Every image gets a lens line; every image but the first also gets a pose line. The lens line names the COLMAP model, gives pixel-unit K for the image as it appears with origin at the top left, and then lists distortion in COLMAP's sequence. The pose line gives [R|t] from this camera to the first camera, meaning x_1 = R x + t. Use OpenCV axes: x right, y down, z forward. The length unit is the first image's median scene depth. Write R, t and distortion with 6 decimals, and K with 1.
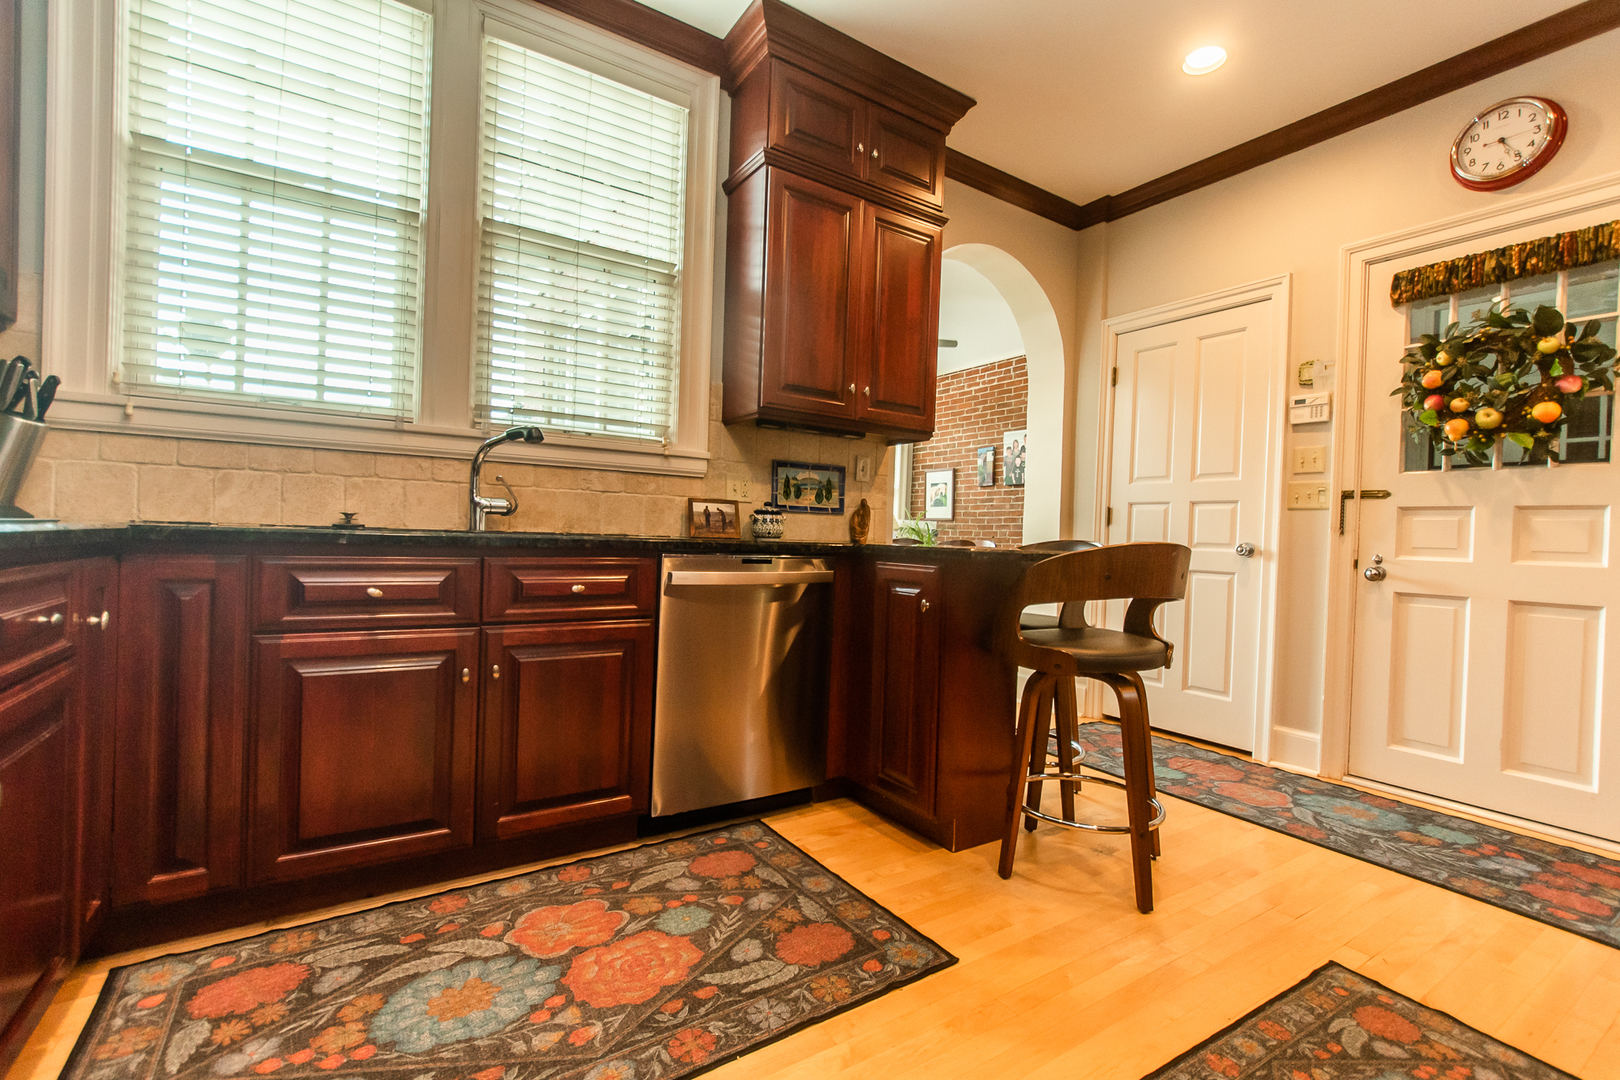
lens RADIAL K [[708.8, 0, 823.5], [0, 708.8, 544.2], [0, 0, 1]] dist [0.022842, 0.000374]
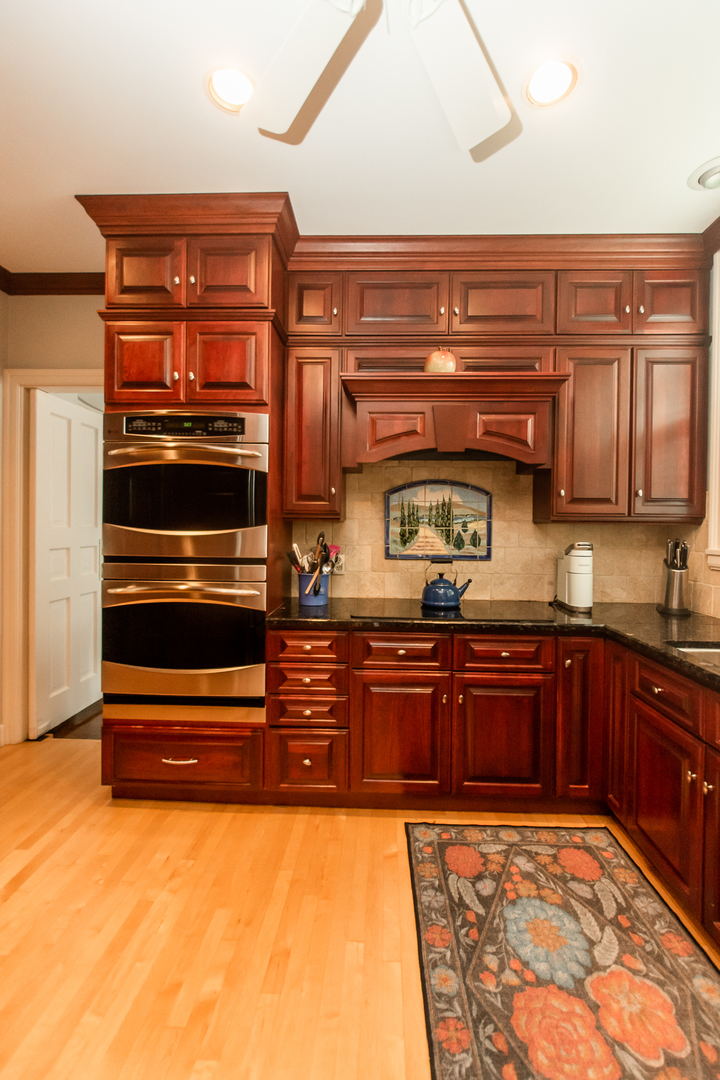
lens RADIAL K [[472.5, 0, 363.3], [0, 472.5, 538.9], [0, 0, 1]] dist [0.022842, 0.000374]
pose [[-0.579045, -0.018900, -0.815076, 0.662575], [-0.026129, 0.999648, -0.004617, -0.270003], [0.814877, 0.018624, -0.579335, 1.241036]]
